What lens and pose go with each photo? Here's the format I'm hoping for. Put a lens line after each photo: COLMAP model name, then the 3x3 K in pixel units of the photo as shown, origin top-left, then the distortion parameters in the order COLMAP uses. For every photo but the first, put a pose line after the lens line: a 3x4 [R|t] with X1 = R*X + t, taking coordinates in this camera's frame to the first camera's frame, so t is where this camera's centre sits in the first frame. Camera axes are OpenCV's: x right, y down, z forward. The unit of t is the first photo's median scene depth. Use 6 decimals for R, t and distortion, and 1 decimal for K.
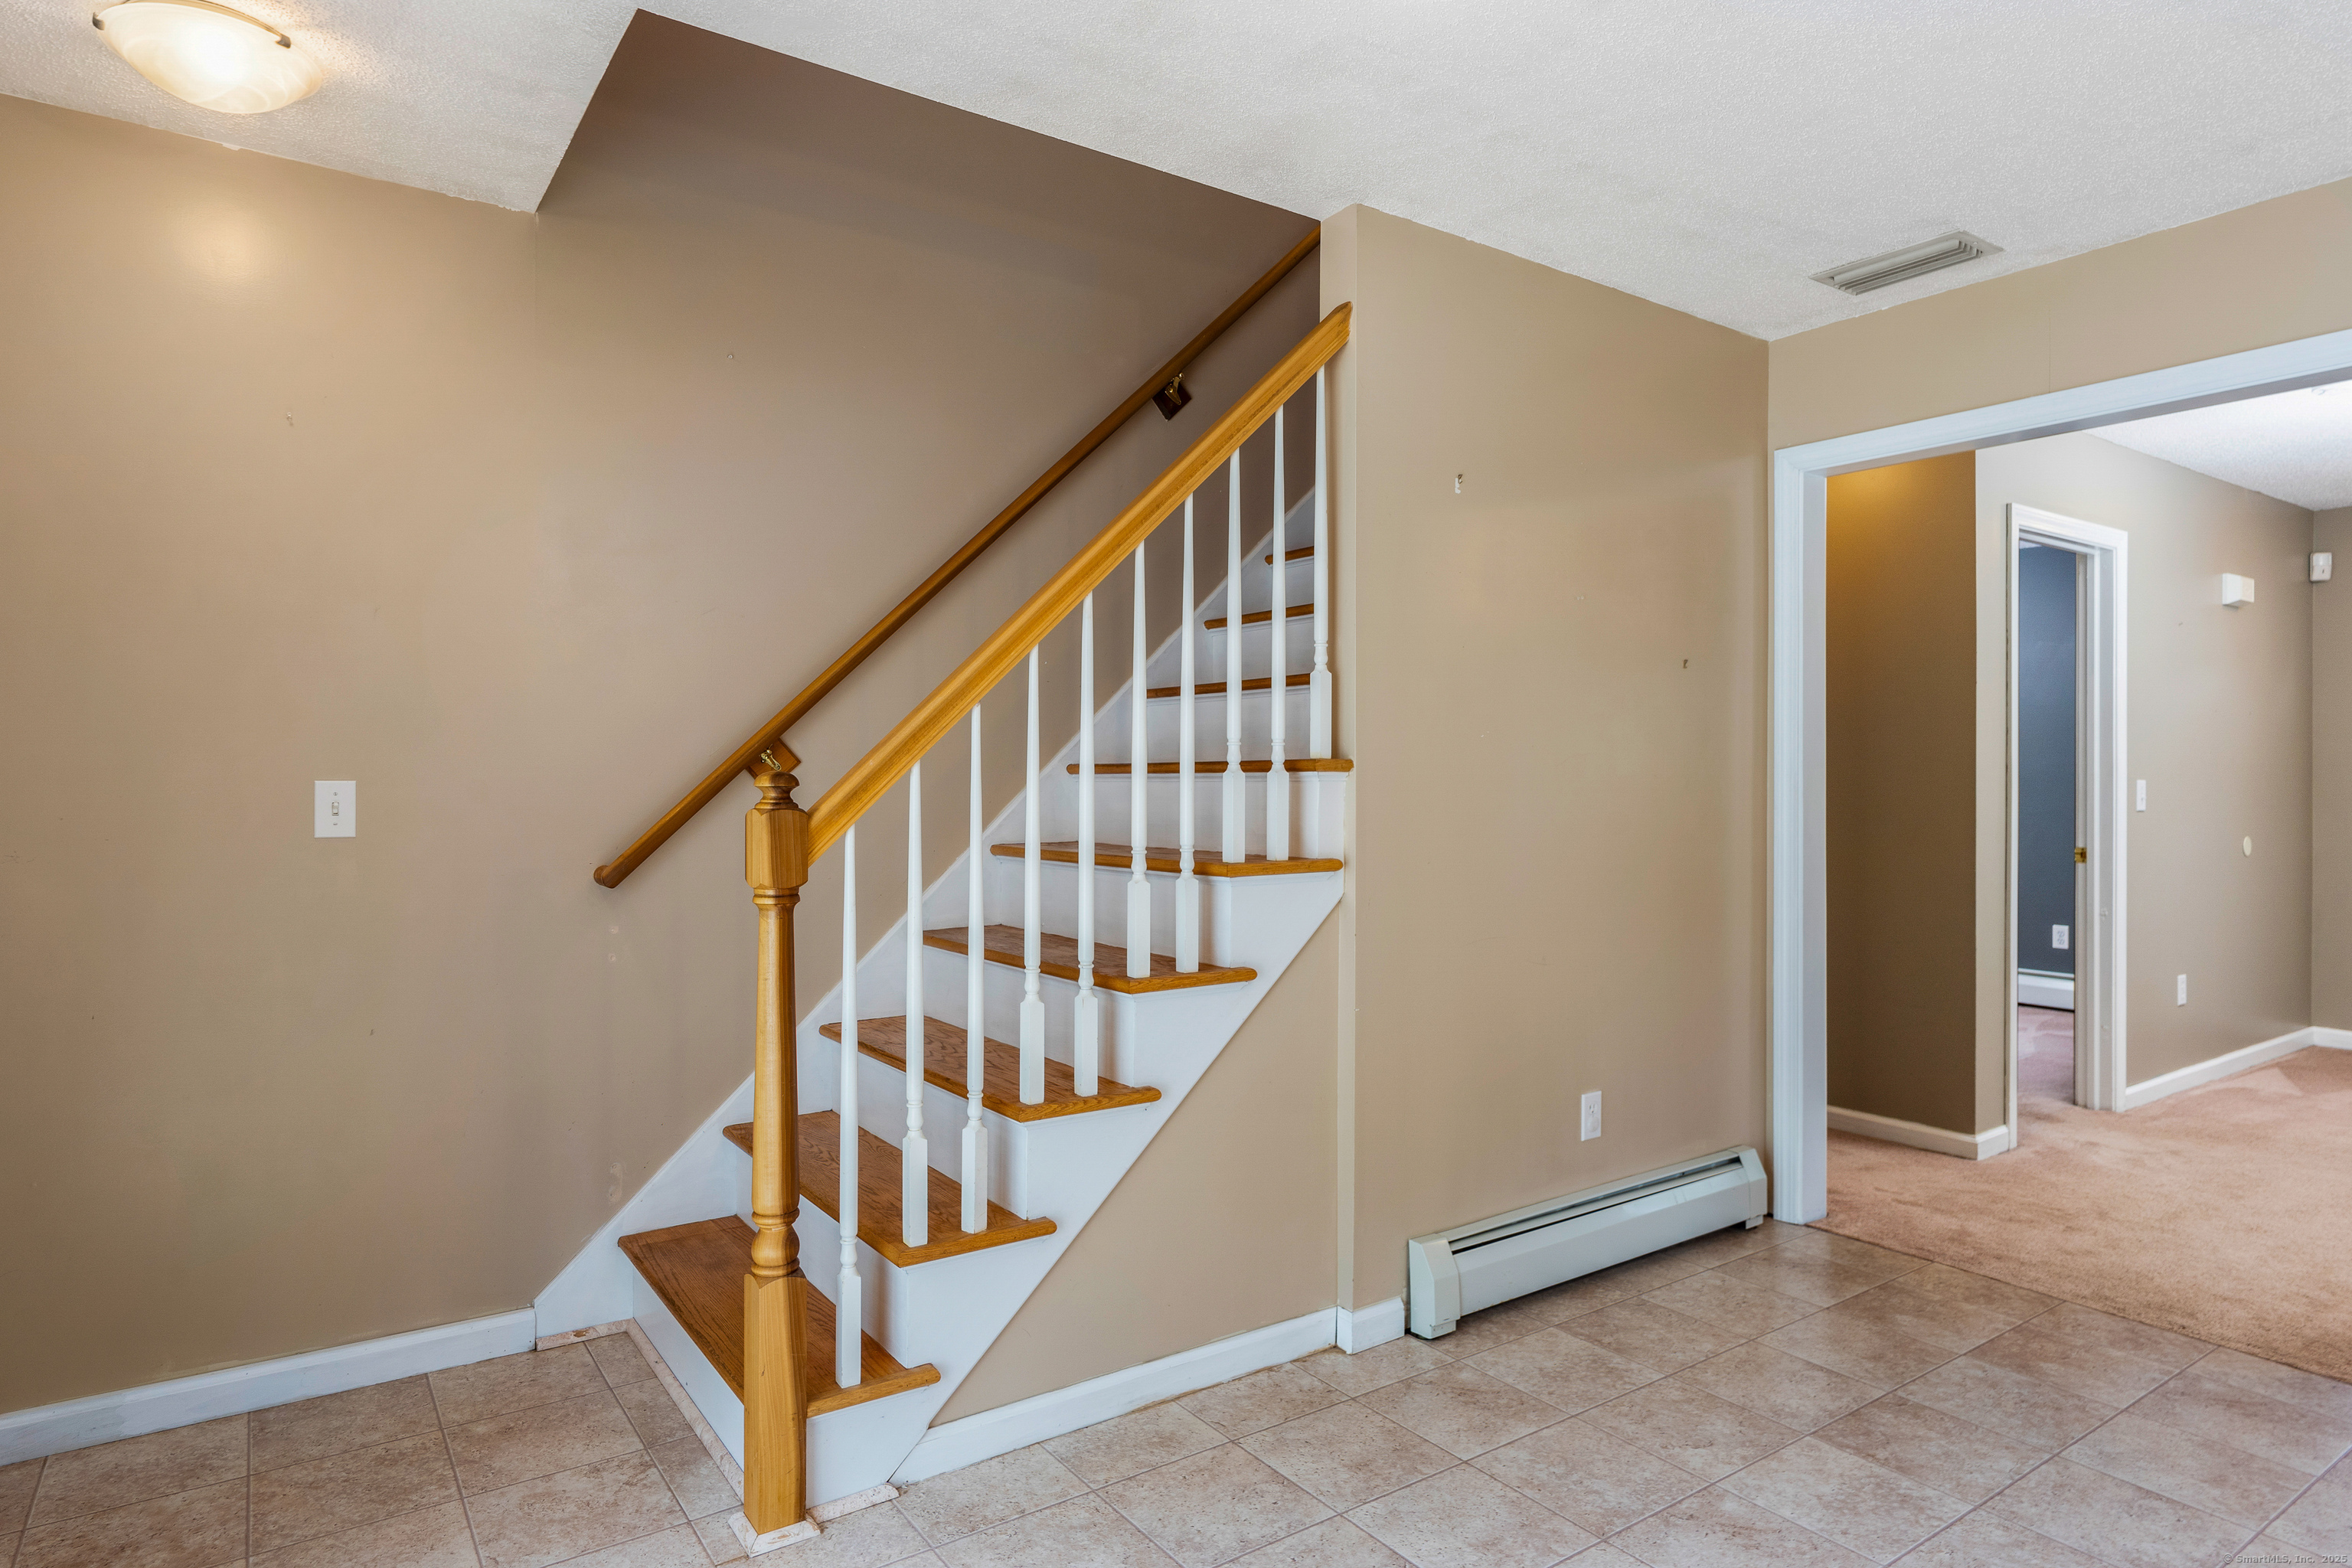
lens RADIAL K [[1321.5, 0, 1185.9], [0, 1321.5, 780.4], [0, 0, 1]] dist [0.016538, 0.001485]
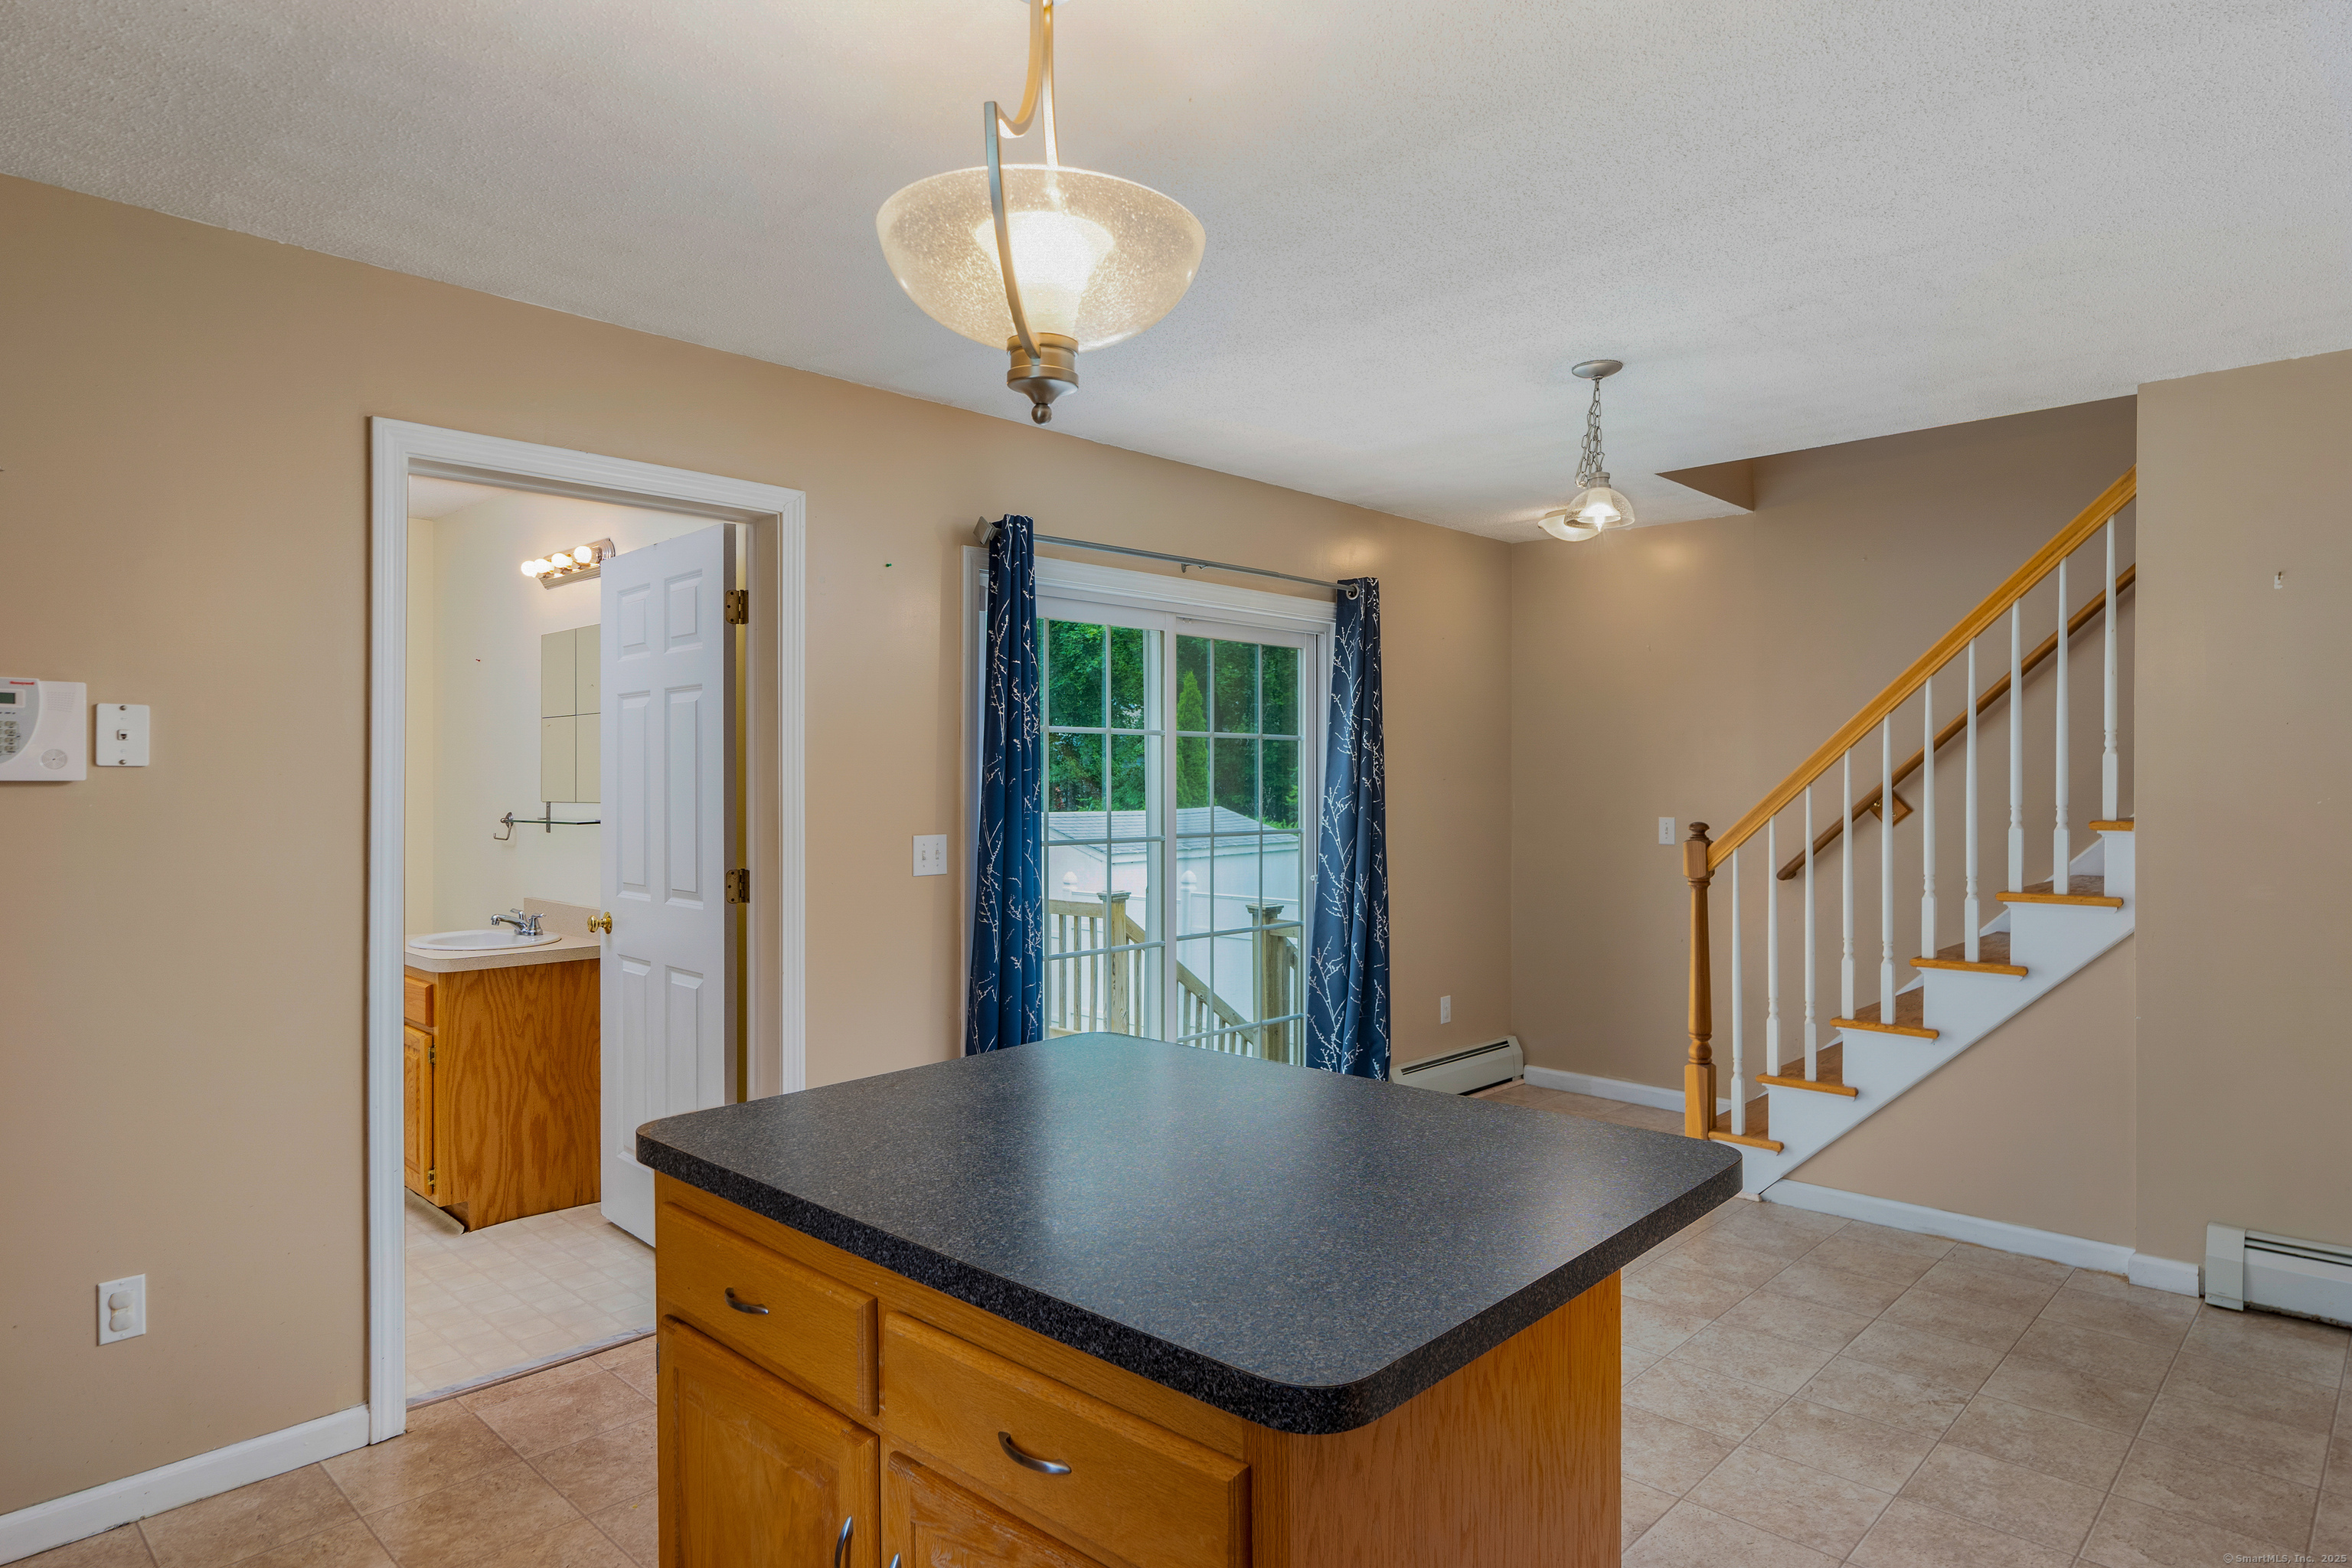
lens RADIAL K [[1333.8, 0, 1180.3], [0, 1333.8, 787.1], [0, 0, 1]] dist [-0.001434, 0.000642]
pose [[0.191242, 0.006091, -0.981524, 1.217094], [-0.001658, 0.999981, 0.005882, -0.054716], [0.981542, 0.000503, 0.191248, -0.152024]]
